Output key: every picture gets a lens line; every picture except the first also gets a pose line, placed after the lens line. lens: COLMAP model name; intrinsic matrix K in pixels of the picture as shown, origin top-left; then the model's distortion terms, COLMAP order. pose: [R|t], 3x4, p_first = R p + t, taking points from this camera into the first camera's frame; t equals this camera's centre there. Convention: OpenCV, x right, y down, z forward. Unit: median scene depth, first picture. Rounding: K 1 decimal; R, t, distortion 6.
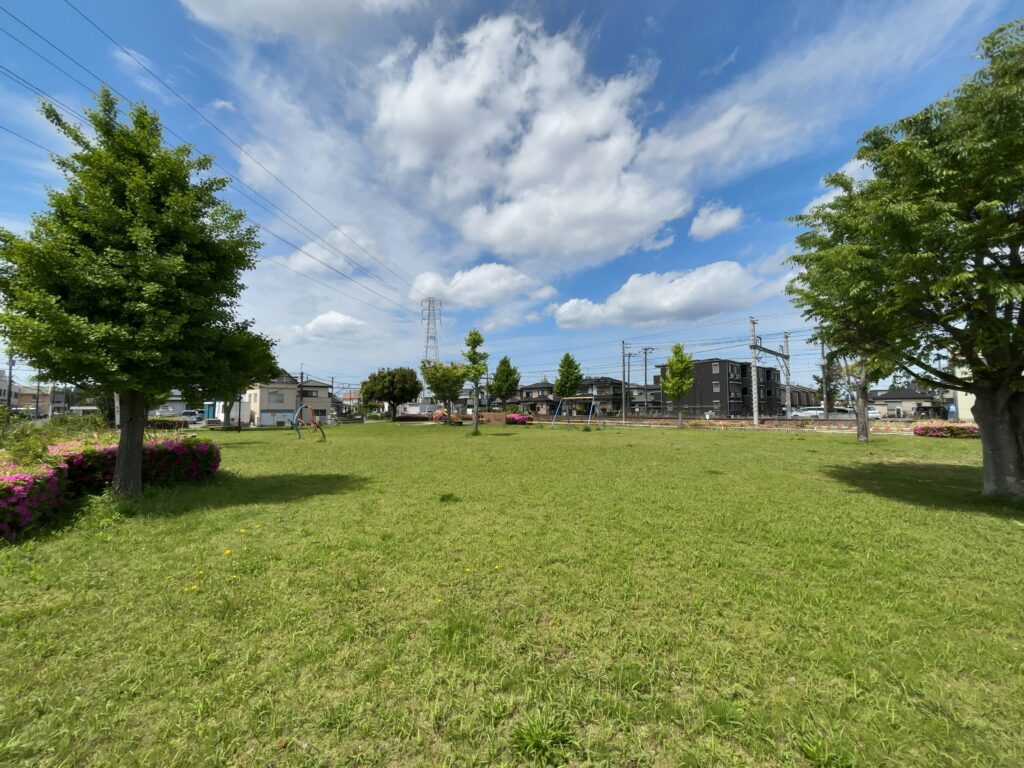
lens RADIAL K [[409.8, 0, 512.0], [0, 409.8, 384.0], [0, 0, 1]] dist [0.007185, -0.002579]
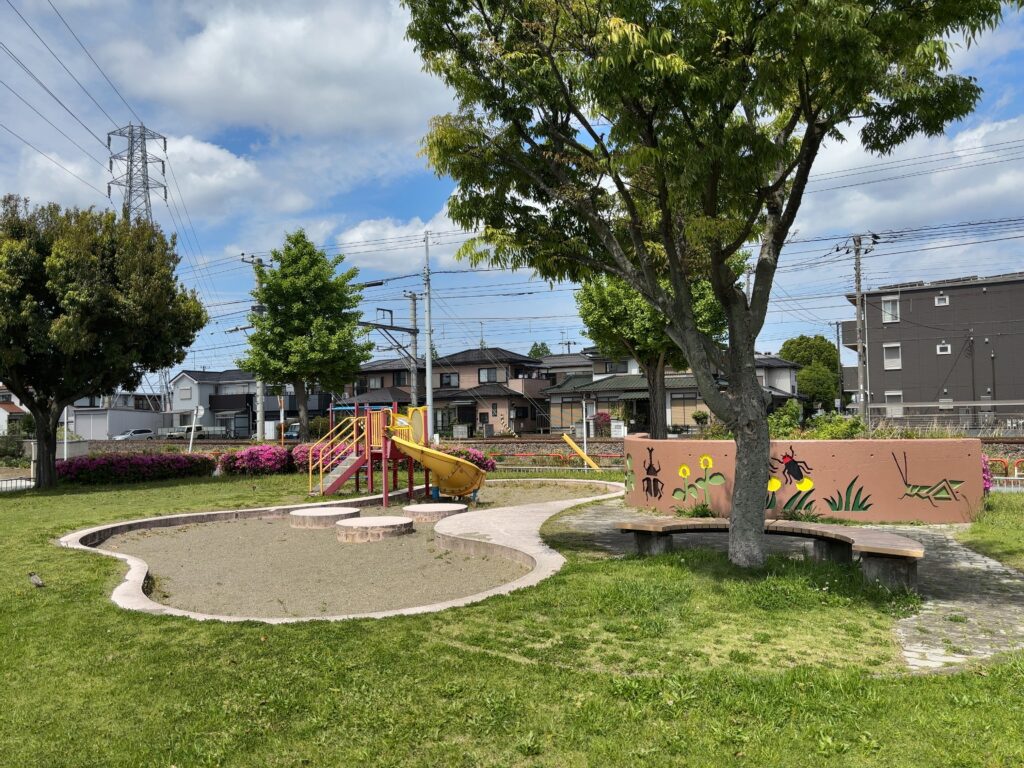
lens RADIAL K [[768.5, 0, 512.0], [0, 768.5, 384.0], [0, 0, 1]] dist [0.005088, -0.000388]
pose [[0.960712, -0.000619, 0.277546, -0.114933], [-0.003465, 0.999893, 0.014225, 0.023210], [-0.277525, -0.014628, 0.960607, 0.384185]]
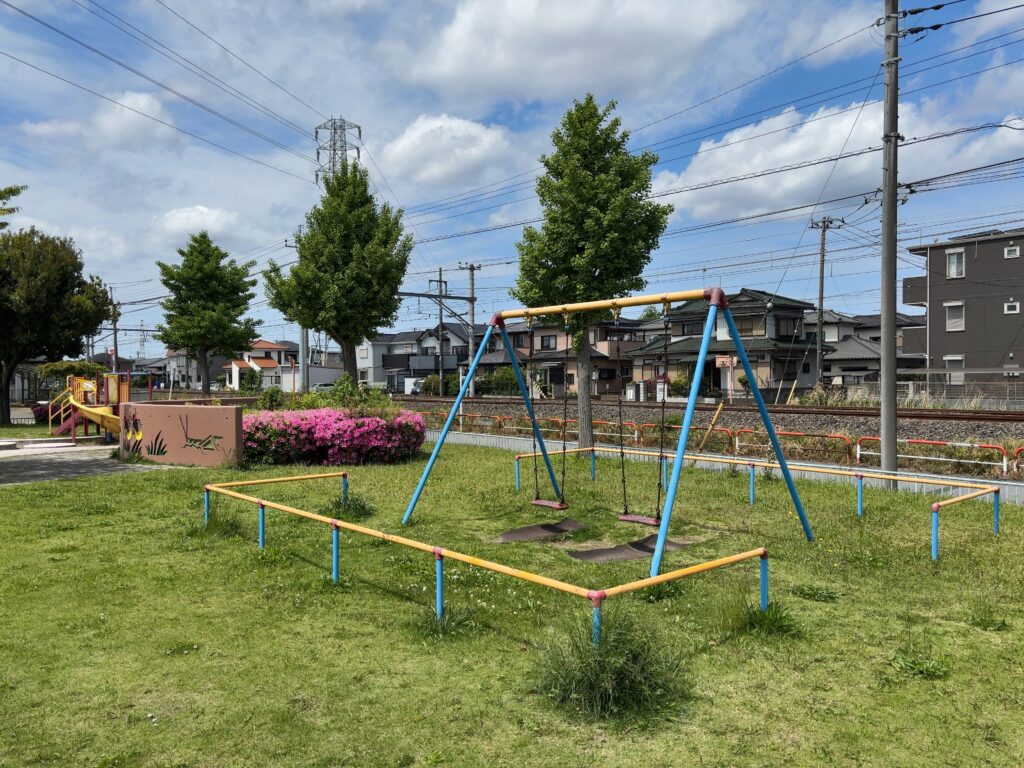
lens RADIAL K [[768.5, 0, 512.0], [0, 768.5, 384.0], [0, 0, 1]] dist [0.005088, -0.000388]
pose [[0.998312, -0.000782, -0.058076, 0.058461], [0.004809, 0.997589, 0.069233, 0.017535], [0.057882, -0.069395, 0.995909, 0.321105]]
